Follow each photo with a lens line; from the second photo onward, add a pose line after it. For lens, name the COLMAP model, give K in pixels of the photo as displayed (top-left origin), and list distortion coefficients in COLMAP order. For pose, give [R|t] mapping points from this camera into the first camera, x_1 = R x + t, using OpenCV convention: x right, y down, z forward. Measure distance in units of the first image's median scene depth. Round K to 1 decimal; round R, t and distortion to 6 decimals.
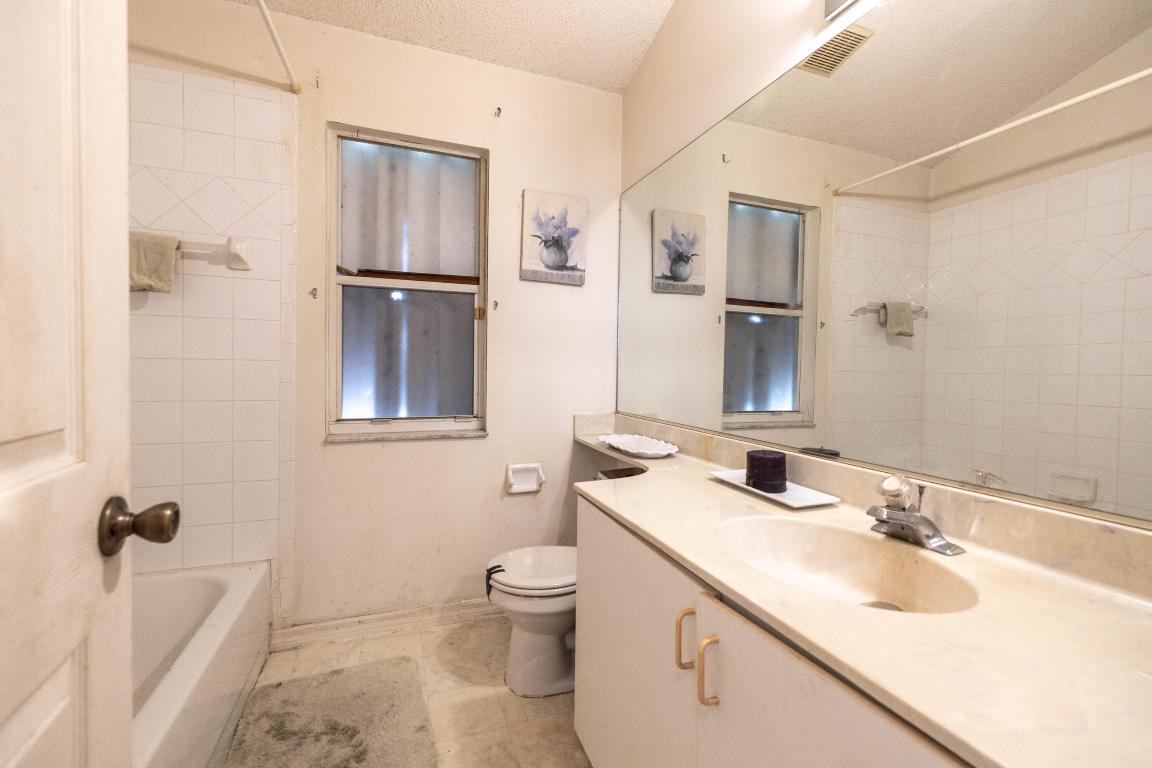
lens RADIAL K [[485.9, 0, 579.7], [0, 485.9, 380.4], [0, 0, 1]] dist [-0.001339, 0.000834]
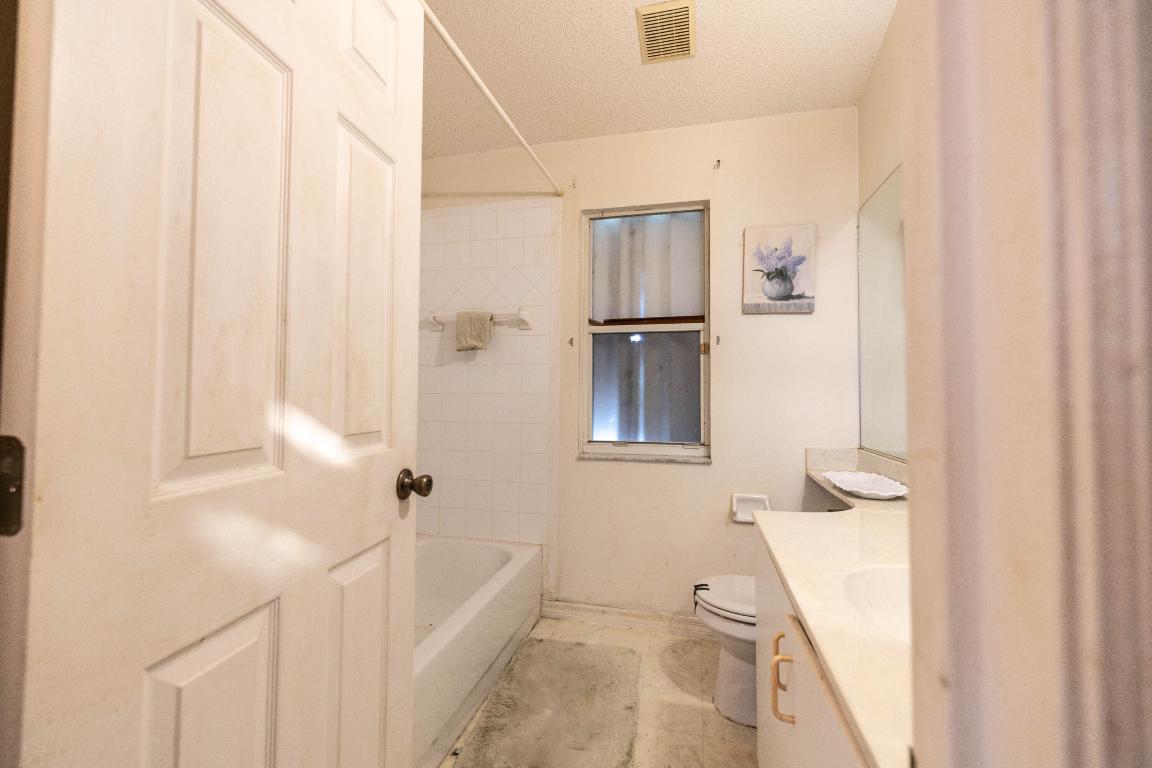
lens RADIAL K [[485.9, 0, 572.2], [0, 485.9, 381.7], [0, 0, 1]] dist [-0.001339, 0.000834]
pose [[0.822933, -0.023184, -0.567665, 0.181311], [-0.010310, 0.998393, -0.055722, -0.001150], [0.568044, 0.051708, 0.821372, -0.059188]]
